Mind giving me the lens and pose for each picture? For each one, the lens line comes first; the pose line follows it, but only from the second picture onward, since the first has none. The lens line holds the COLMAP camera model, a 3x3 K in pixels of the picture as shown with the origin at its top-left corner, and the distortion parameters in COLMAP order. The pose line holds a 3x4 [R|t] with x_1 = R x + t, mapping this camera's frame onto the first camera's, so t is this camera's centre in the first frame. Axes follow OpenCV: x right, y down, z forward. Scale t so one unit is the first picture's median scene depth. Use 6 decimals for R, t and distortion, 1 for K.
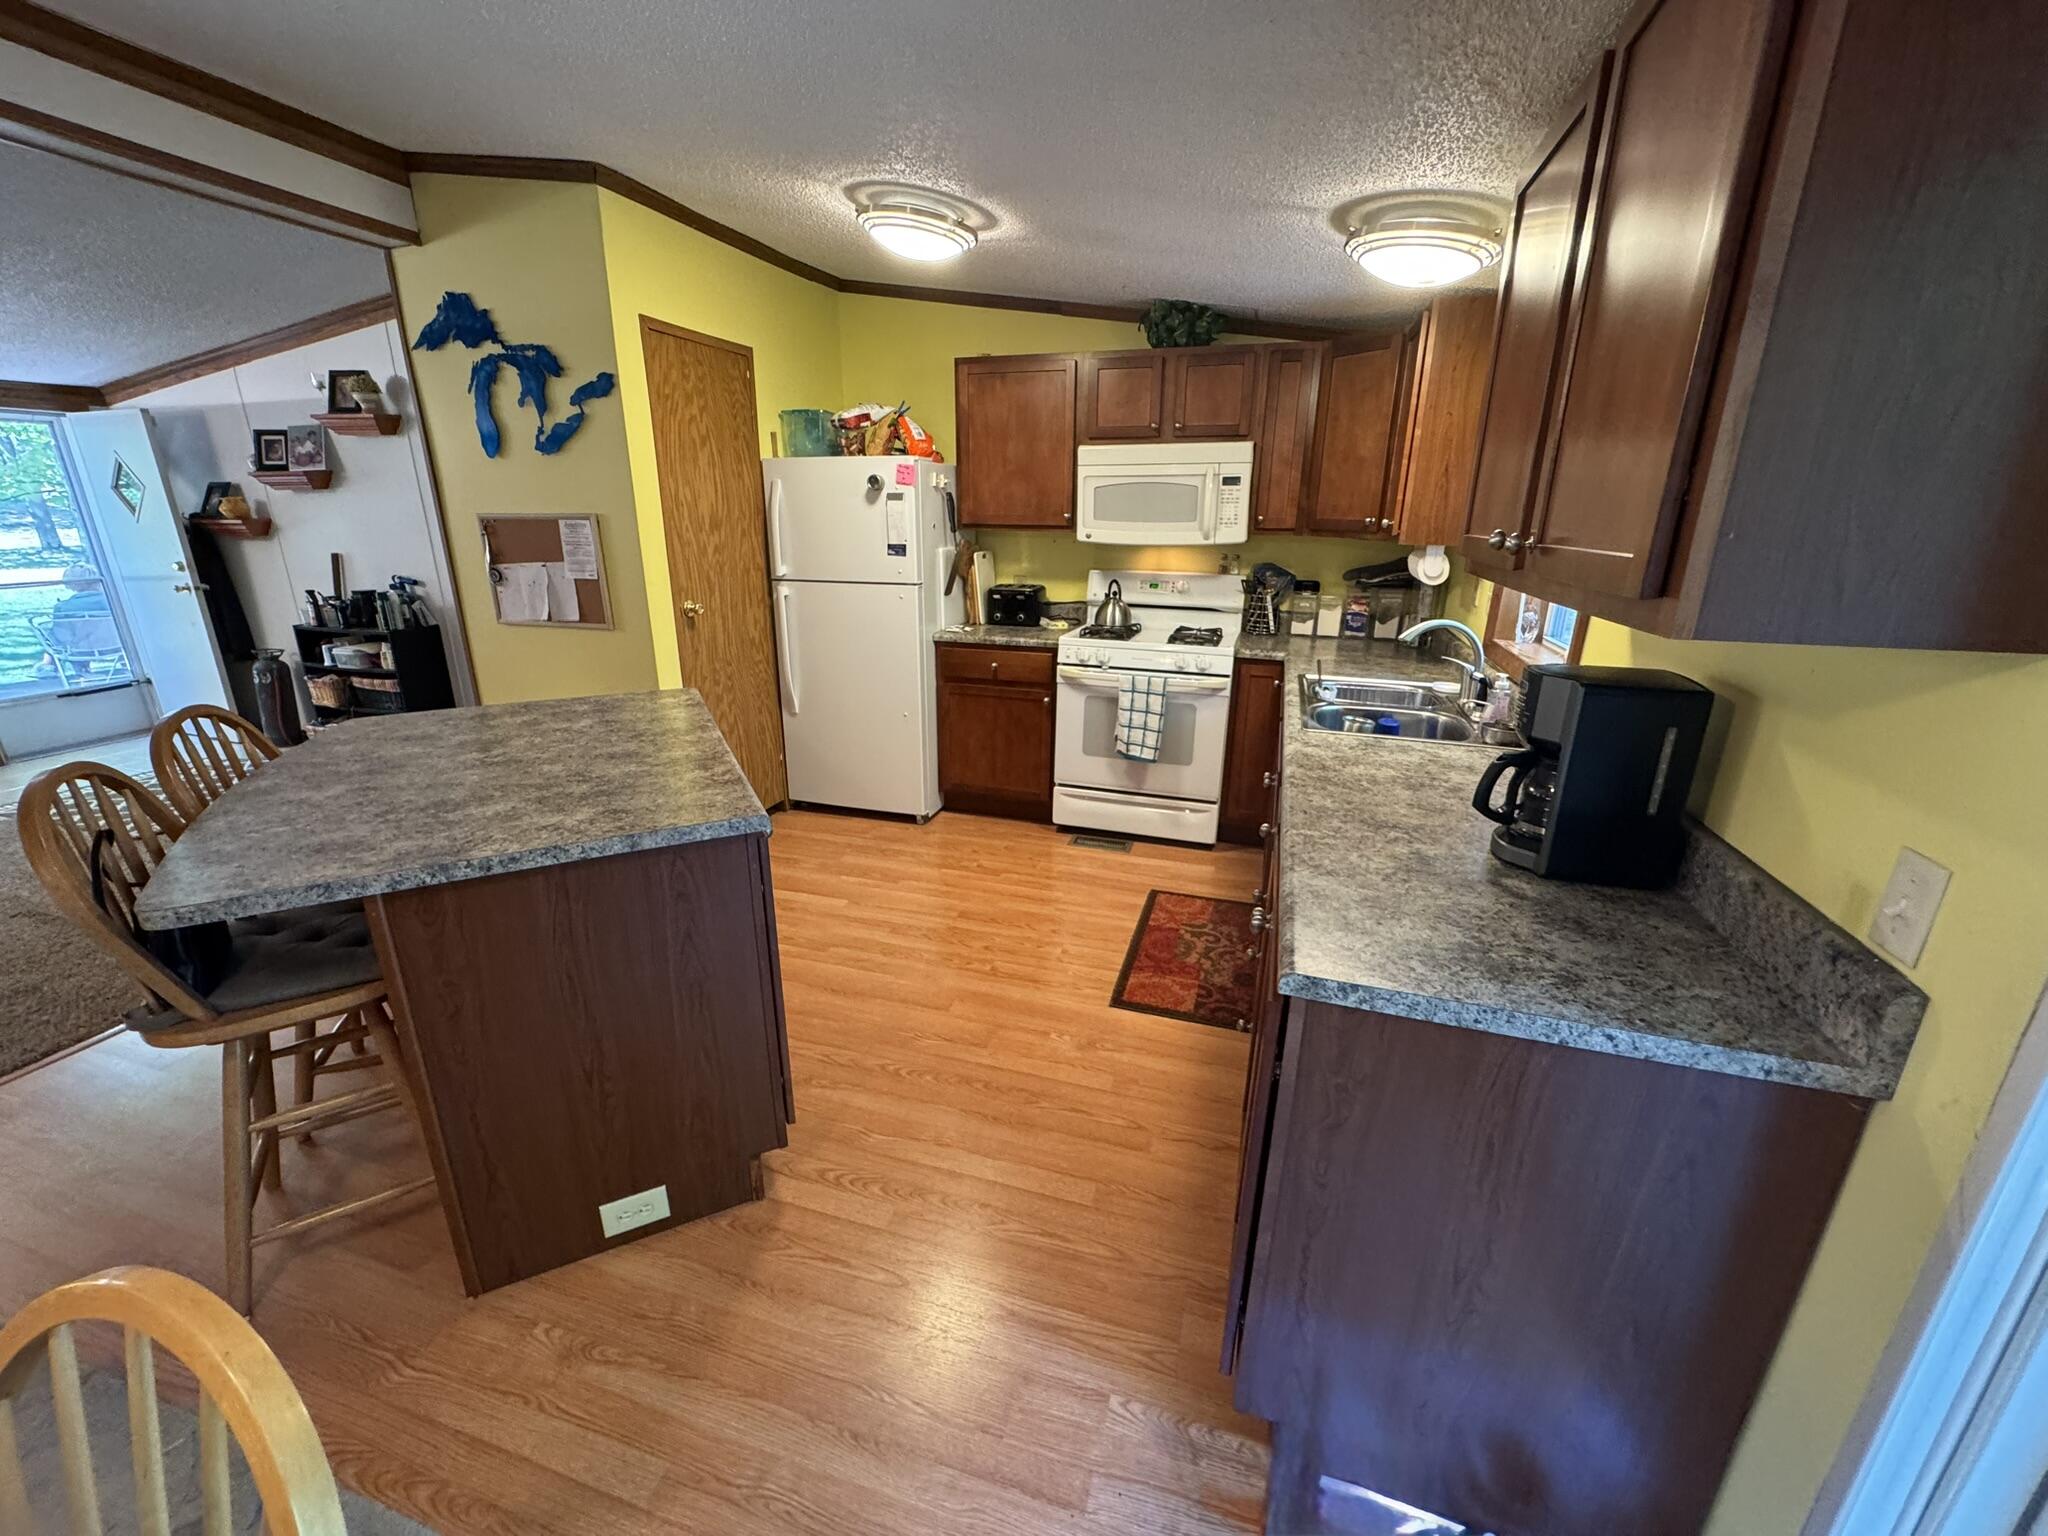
lens RADIAL K [[814.7, 0, 1026.0], [0, 814.7, 767.7], [0, 0, 1]] dist [-0.000428, 0.000789]
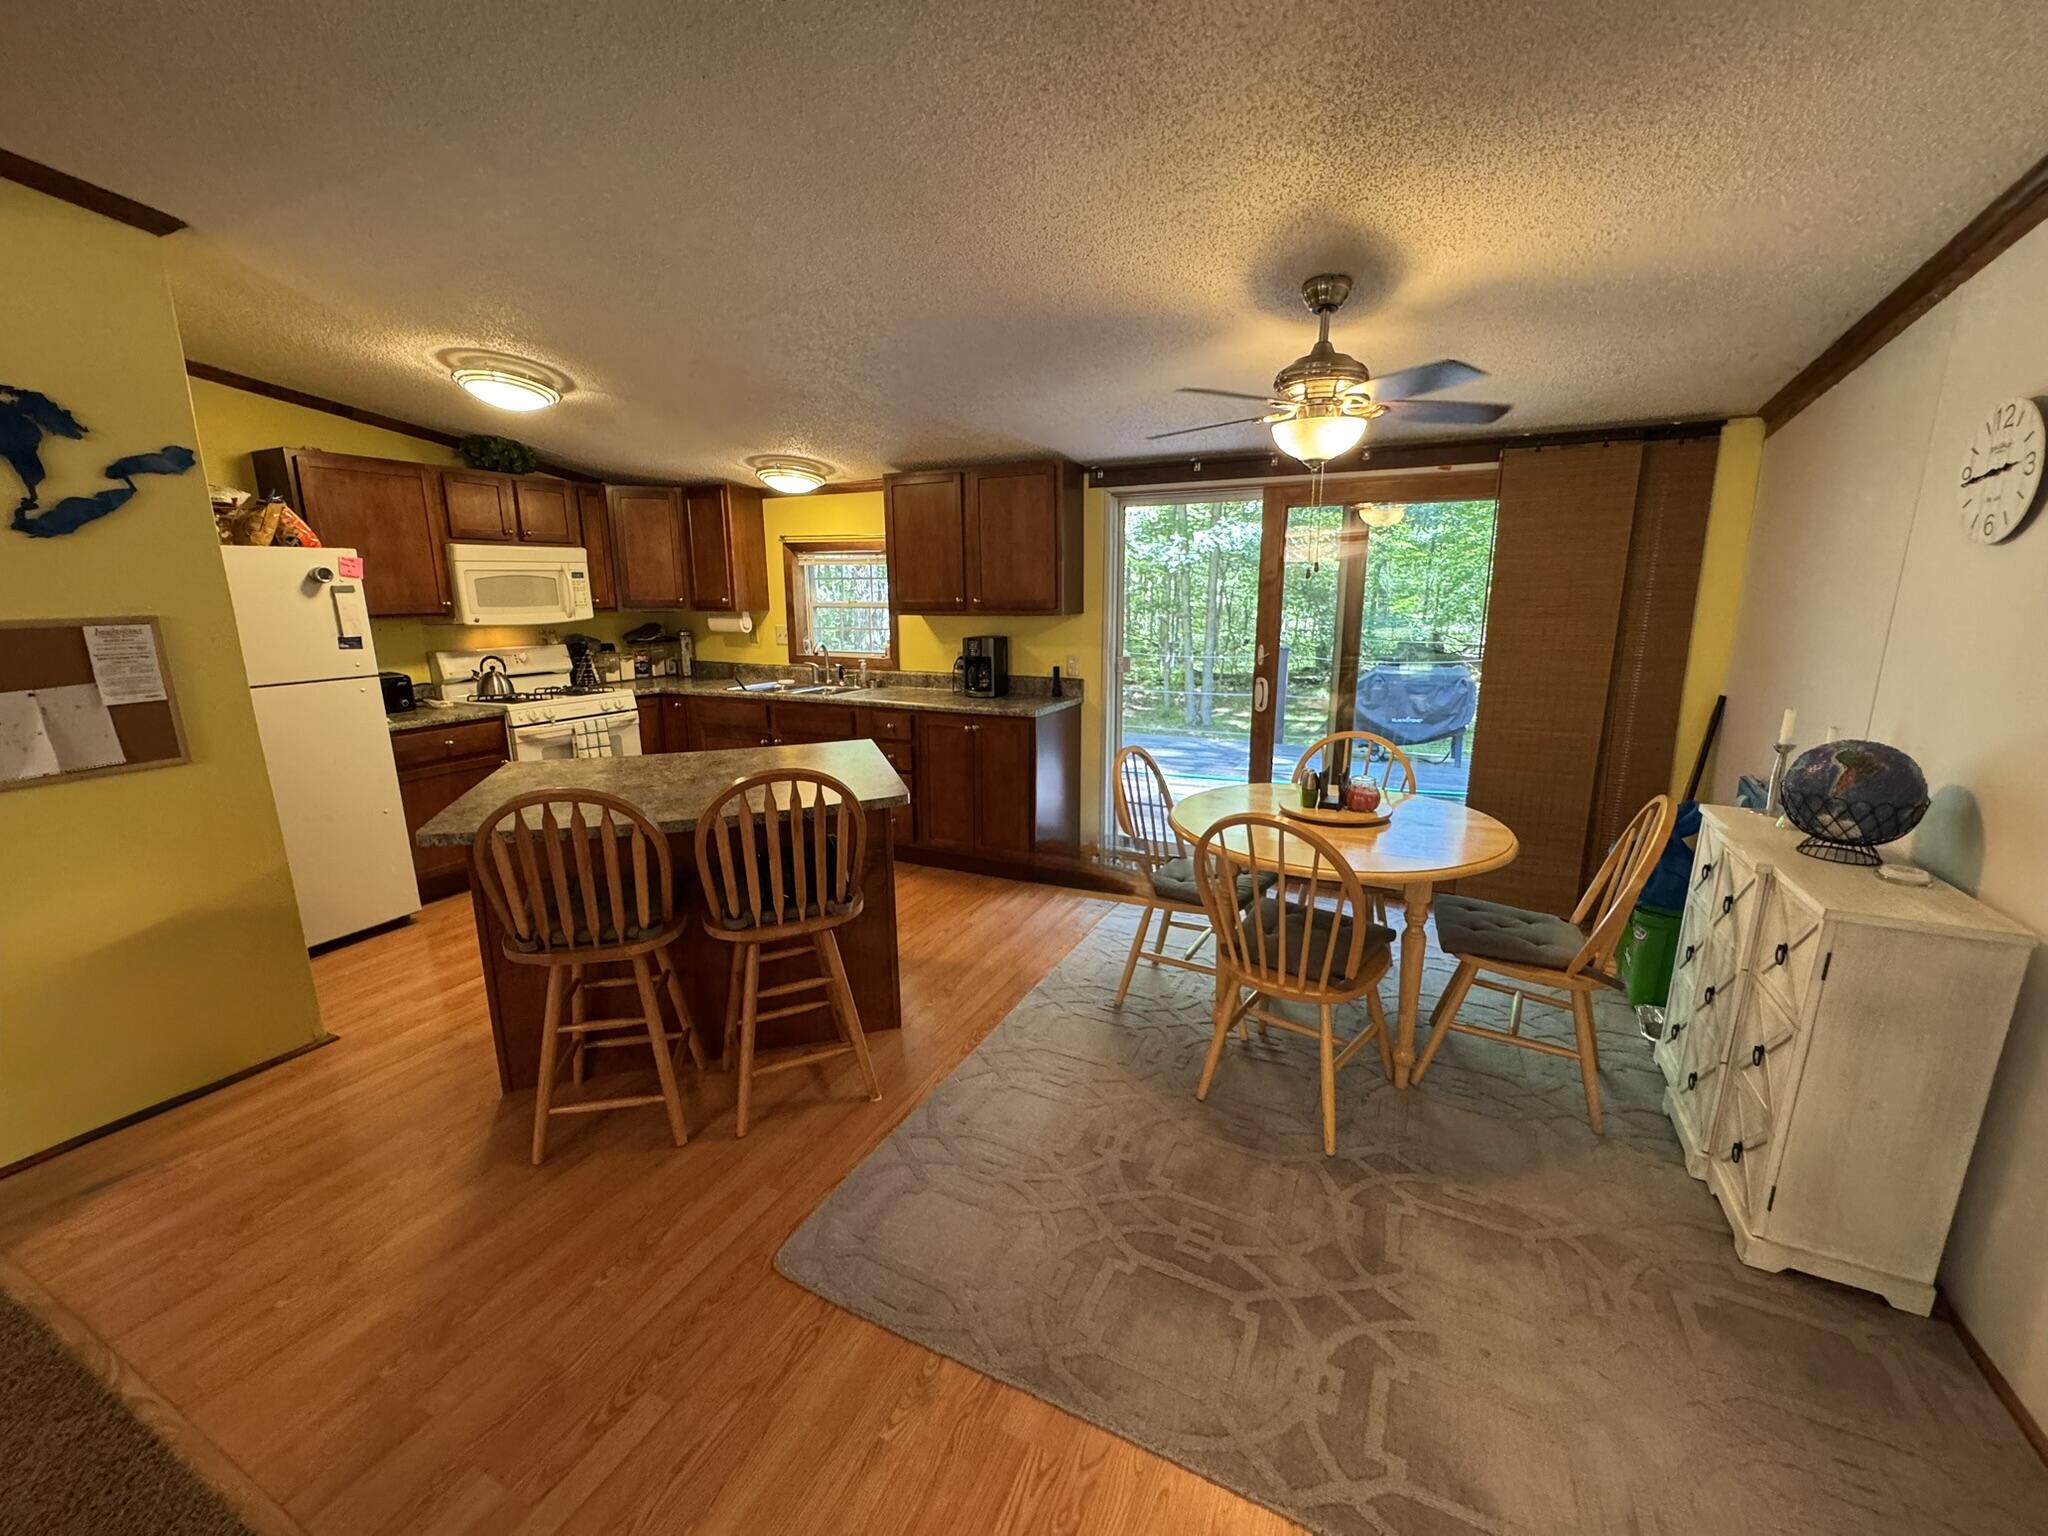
lens RADIAL K [[814.7, 0, 1016.4], [0, 814.7, 761.9], [0, 0, 1]] dist [-0.000428, 0.000789]
pose [[0.158179, -0.216010, 0.963493, -1.027280], [0.309437, 0.937469, 0.159375, -0.047575], [-0.937672, 0.272931, 0.215130, 0.098507]]
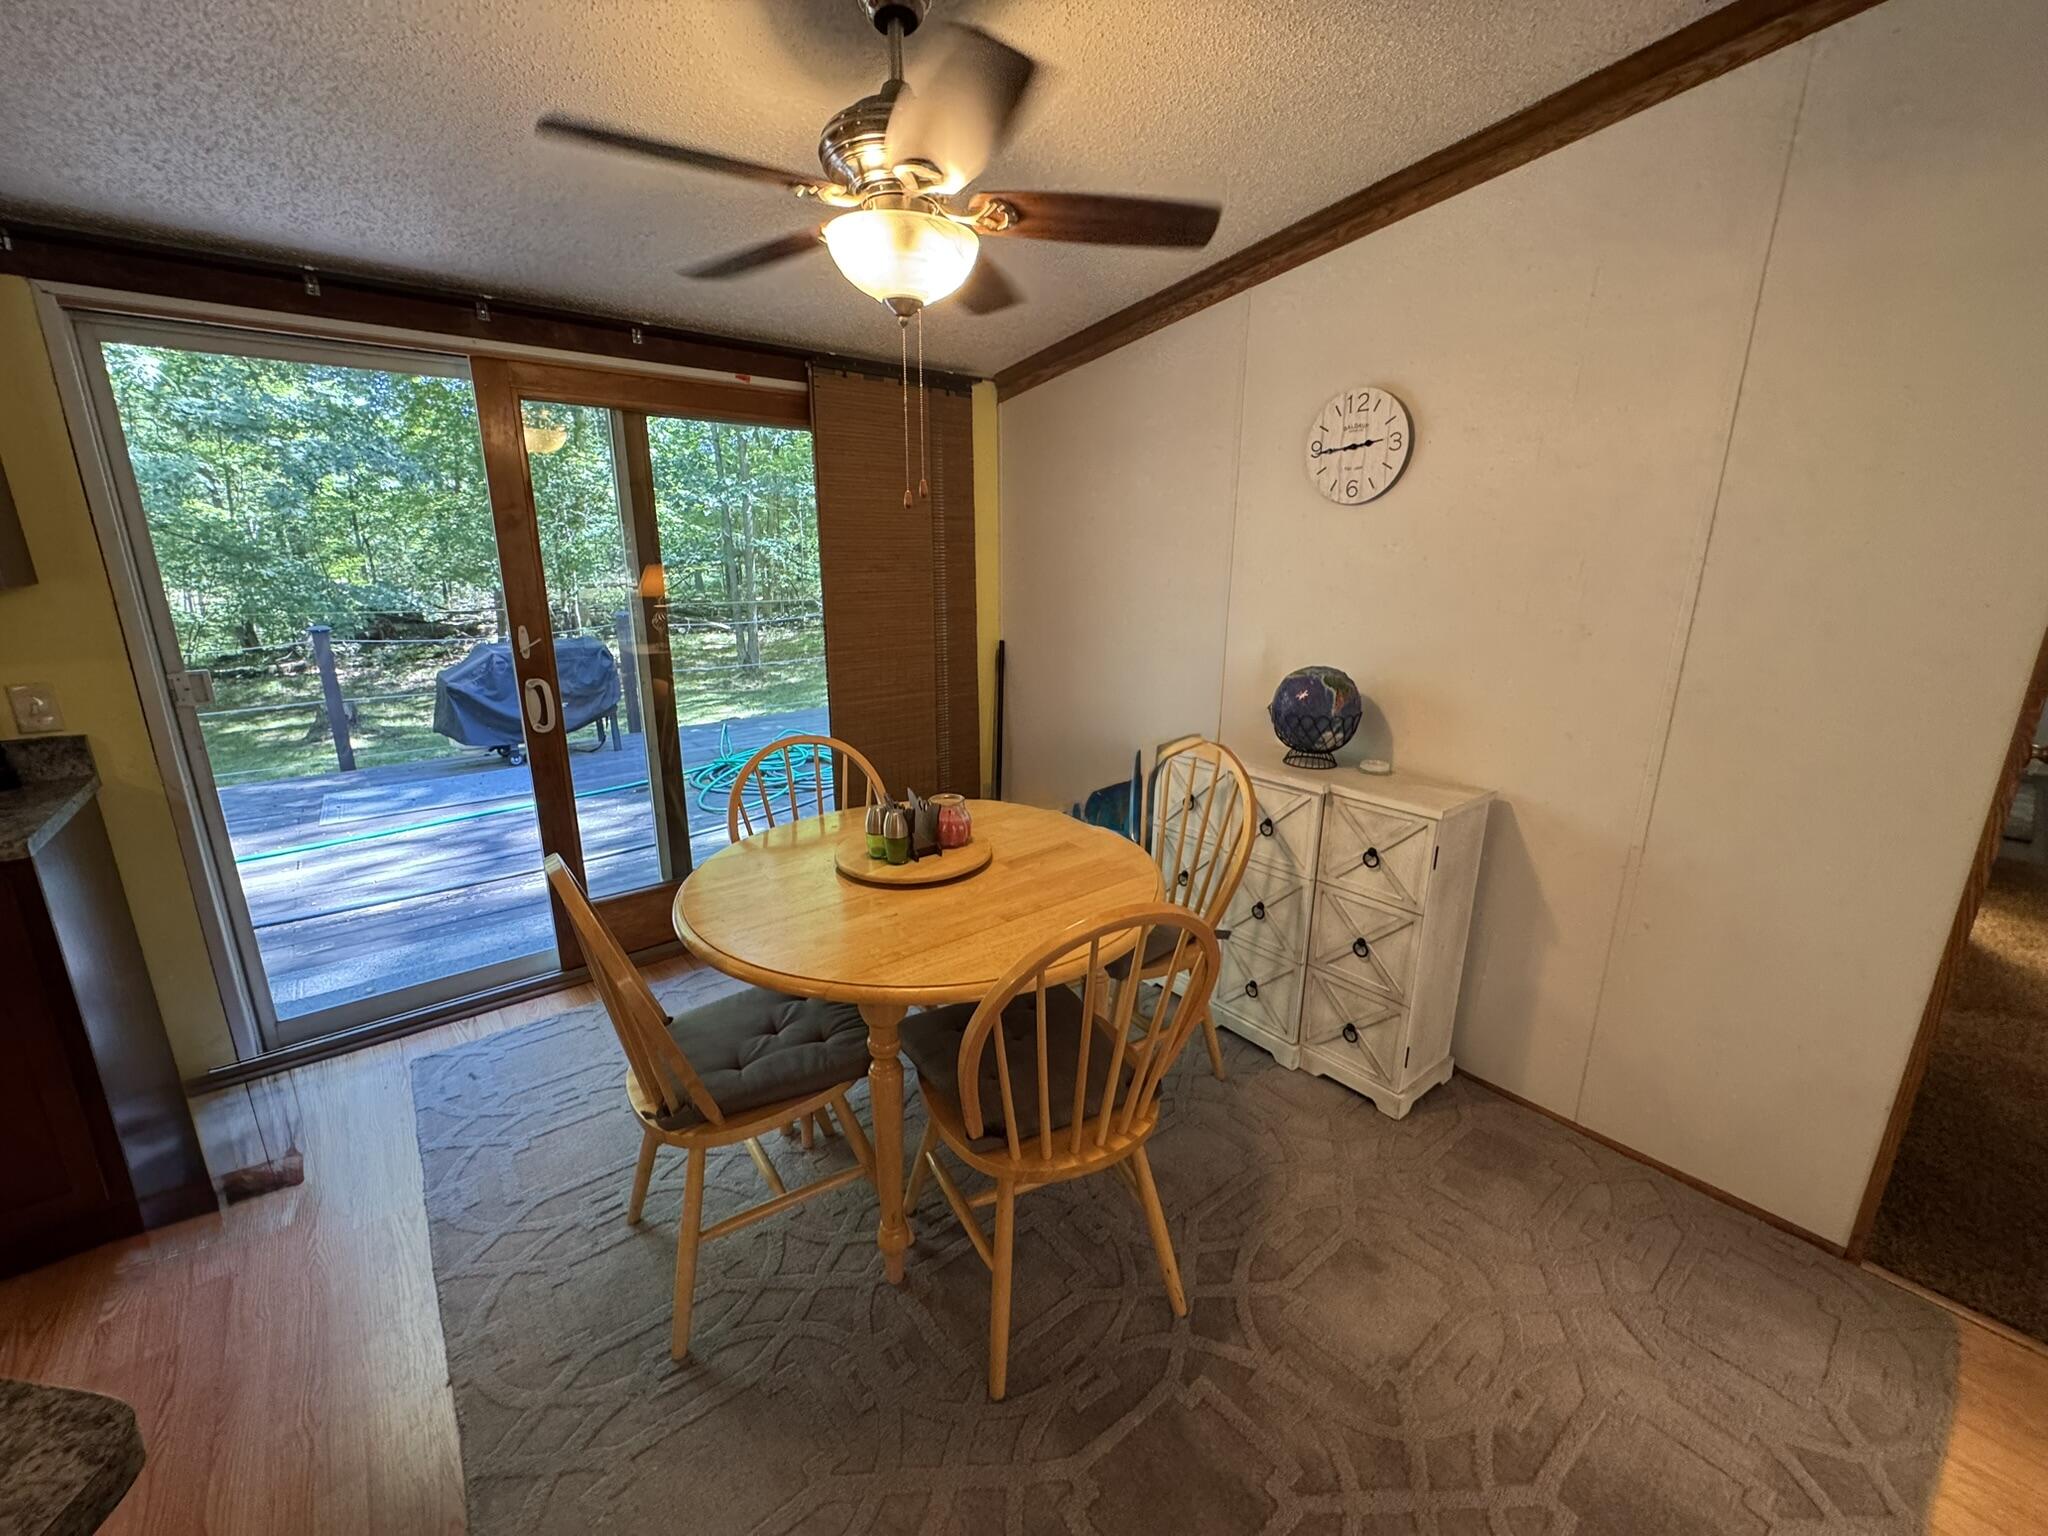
lens RADIAL K [[814.7, 0, 1014.3], [0, 814.7, 766.1], [0, 0, 1]] dist [-0.000428, 0.000789]
pose [[-0.832377, -0.155959, 0.531813, -0.572069], [0.156351, 0.854528, 0.495314, -0.092493], [-0.531697, 0.495438, -0.686905, 0.299080]]
